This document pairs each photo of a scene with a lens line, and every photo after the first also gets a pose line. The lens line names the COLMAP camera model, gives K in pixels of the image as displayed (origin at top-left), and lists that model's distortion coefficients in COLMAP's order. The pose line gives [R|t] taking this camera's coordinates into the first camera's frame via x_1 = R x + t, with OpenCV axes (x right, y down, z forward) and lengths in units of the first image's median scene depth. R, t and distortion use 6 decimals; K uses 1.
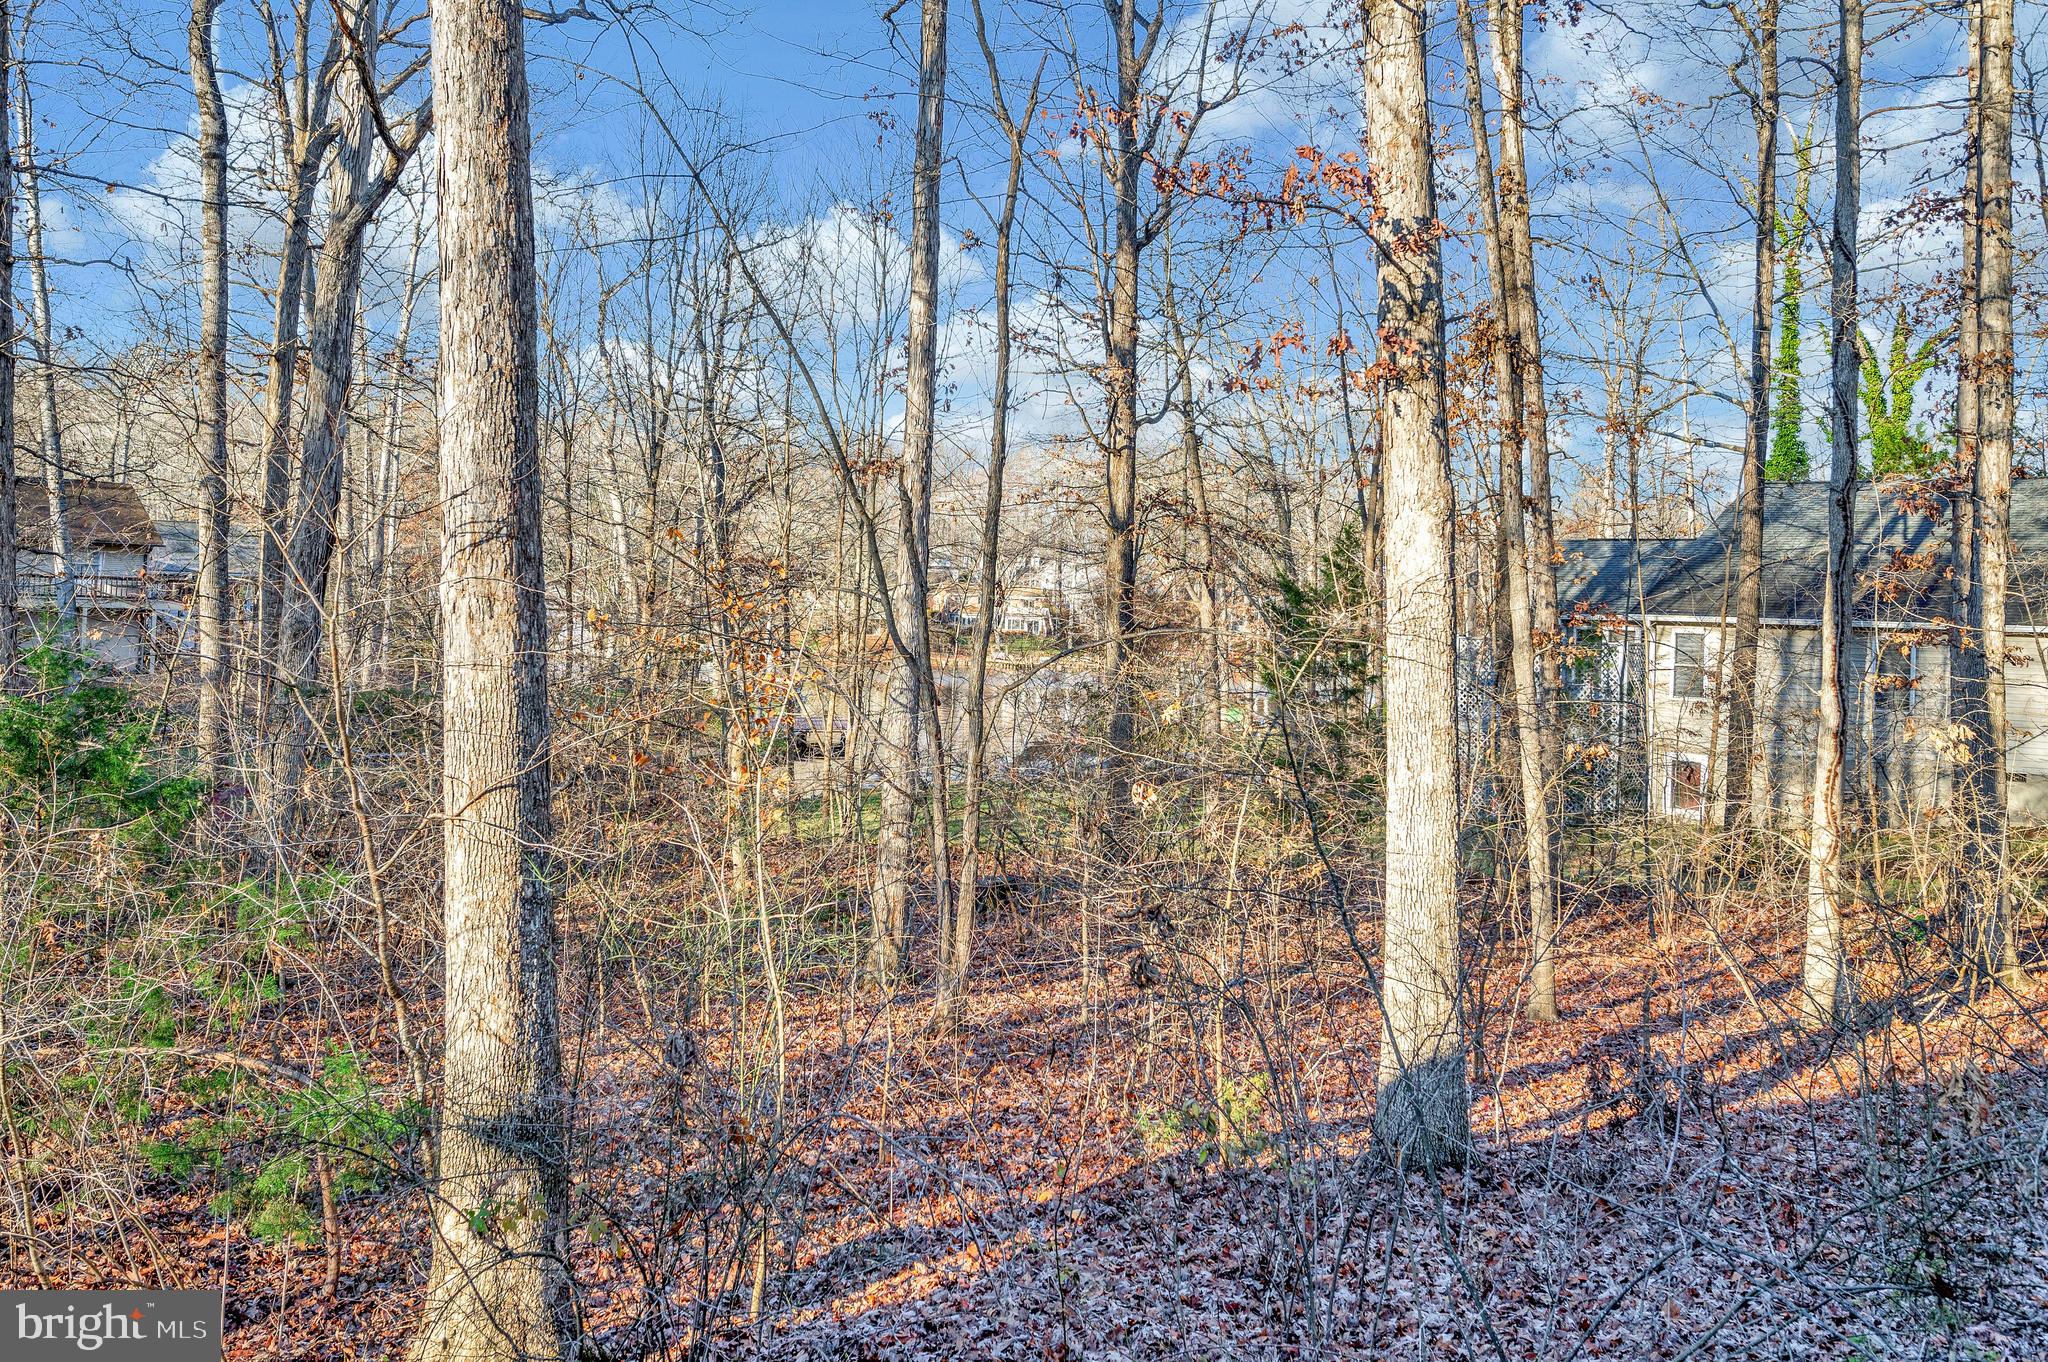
lens RADIAL K [[1850.0, 0, 1031.6], [0, 1850.0, 578.5], [0, 0, 1]] dist [-0.011340, 0.001719]
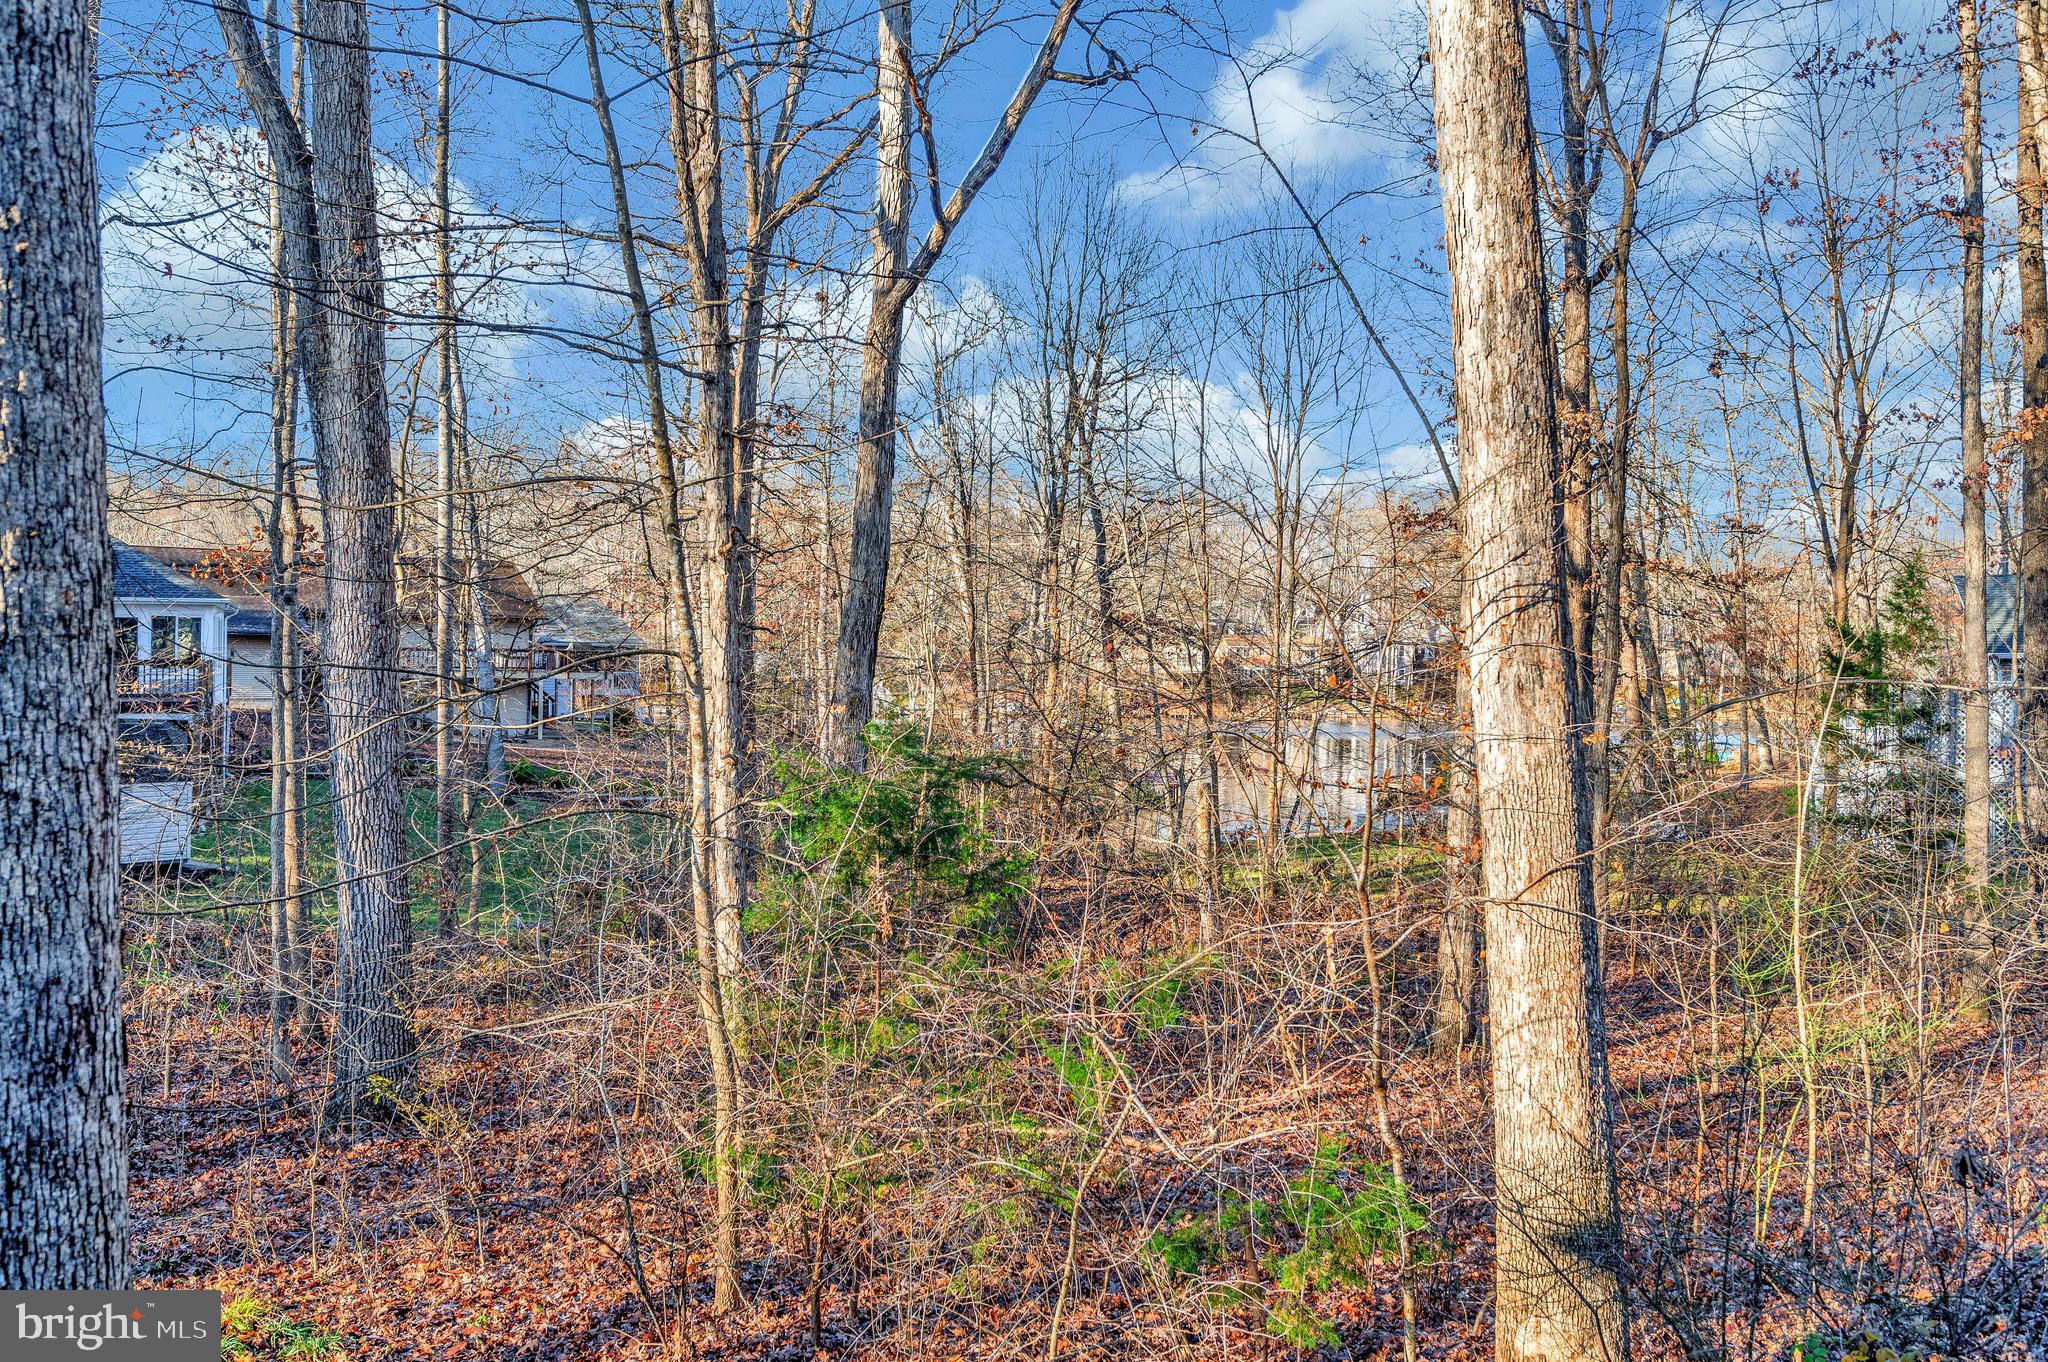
lens RADIAL K [[1850.0, 0, 1142.9], [0, 1850.0, 652.9], [0, 0, 1]] dist [-0.011340, 0.001719]
pose [[0.989604, -0.024860, -0.141652, -0.118347], [0.026303, 0.999619, 0.008324, -0.003020], [0.141391, -0.011964, 0.989881, 0.015922]]
